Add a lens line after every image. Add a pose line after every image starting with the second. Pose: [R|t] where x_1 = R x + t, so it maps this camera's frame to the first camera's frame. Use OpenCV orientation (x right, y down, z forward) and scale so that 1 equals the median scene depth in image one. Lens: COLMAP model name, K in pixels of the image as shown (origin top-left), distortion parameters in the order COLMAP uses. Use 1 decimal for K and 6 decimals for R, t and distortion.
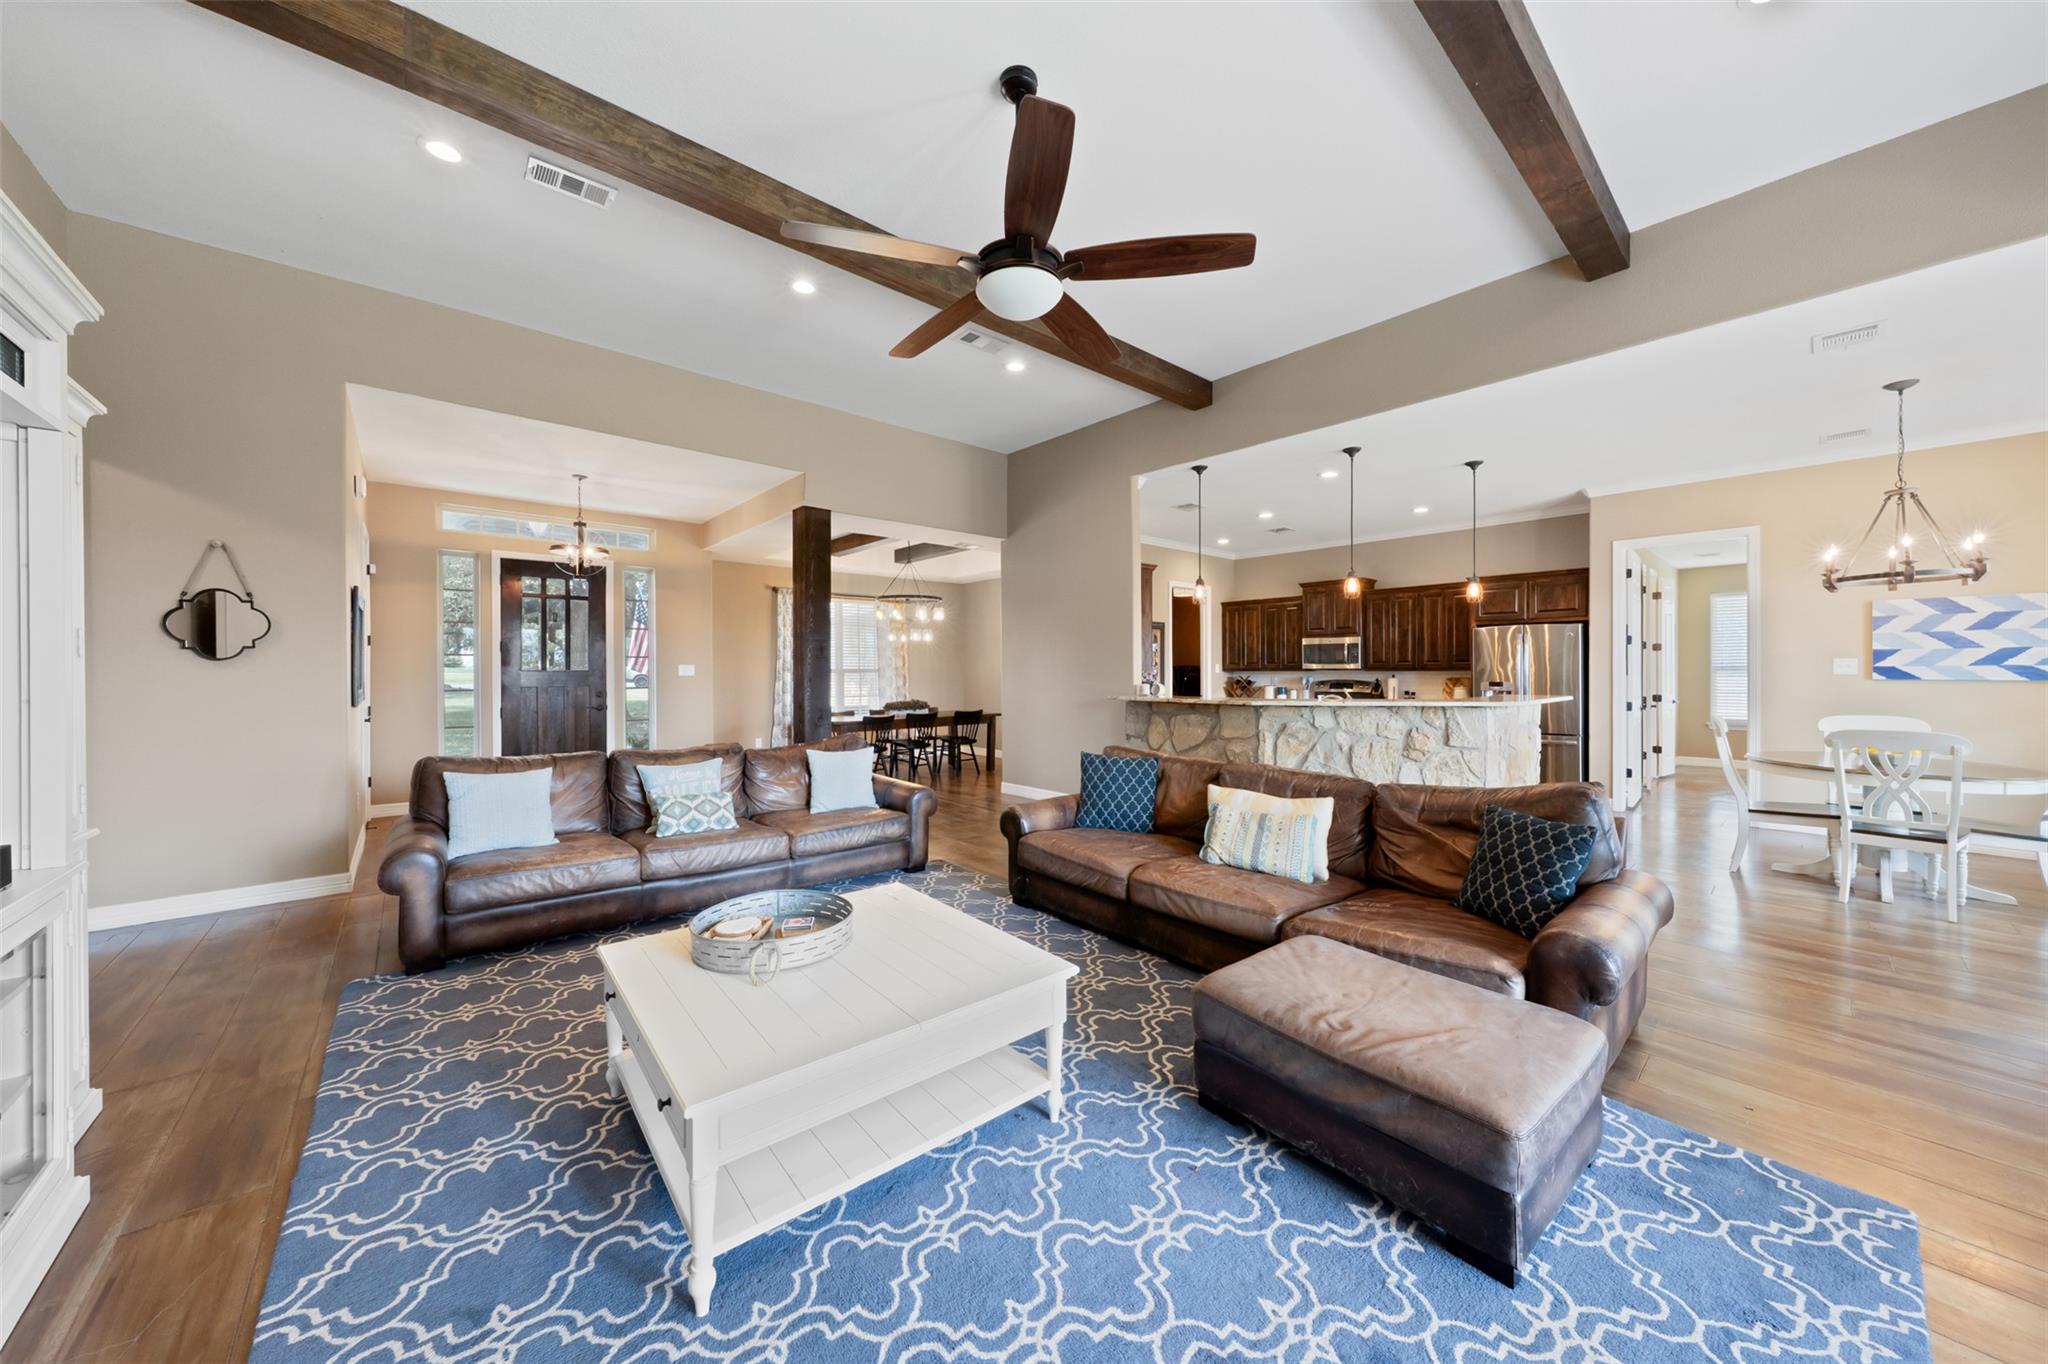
lens RADIAL K [[703.7, 0, 1030.6], [0, 703.7, 681.0], [0, 0, 1]] dist [-0.001105, 0.000046]
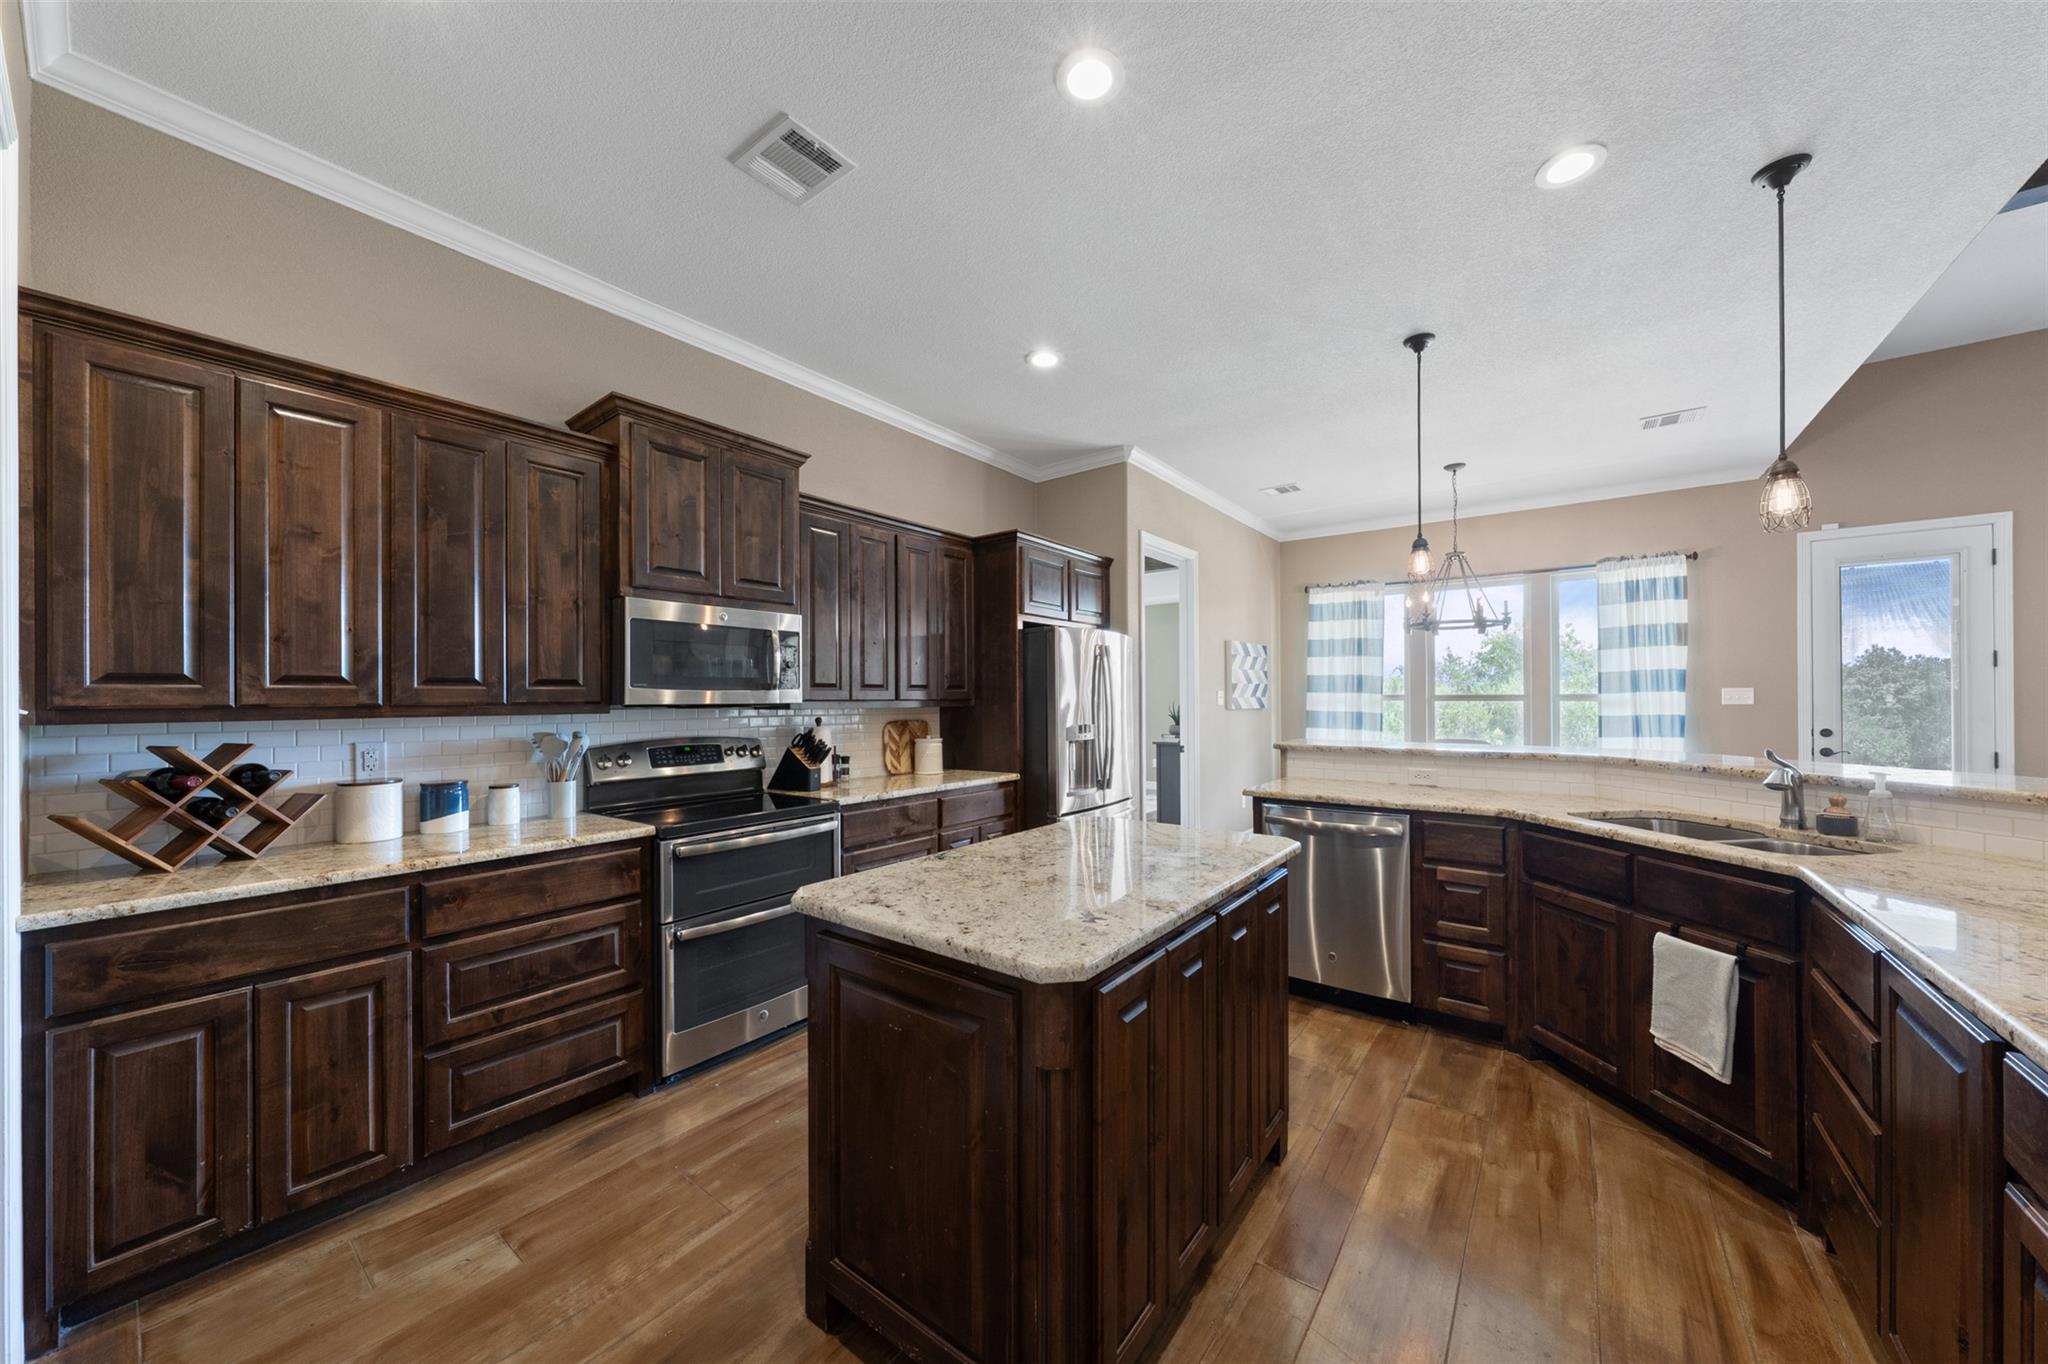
lens RADIAL K [[713.6, 0, 1030.4], [0, 713.6, 697.1], [0, 0, 1]] dist [-0.001454, 0.000100]
pose [[-0.198459, 0.004942, 0.980097, 0.106846], [0.022214, 0.999753, -0.000543, -0.023236], [-0.979857, 0.021664, -0.198520, 1.240378]]
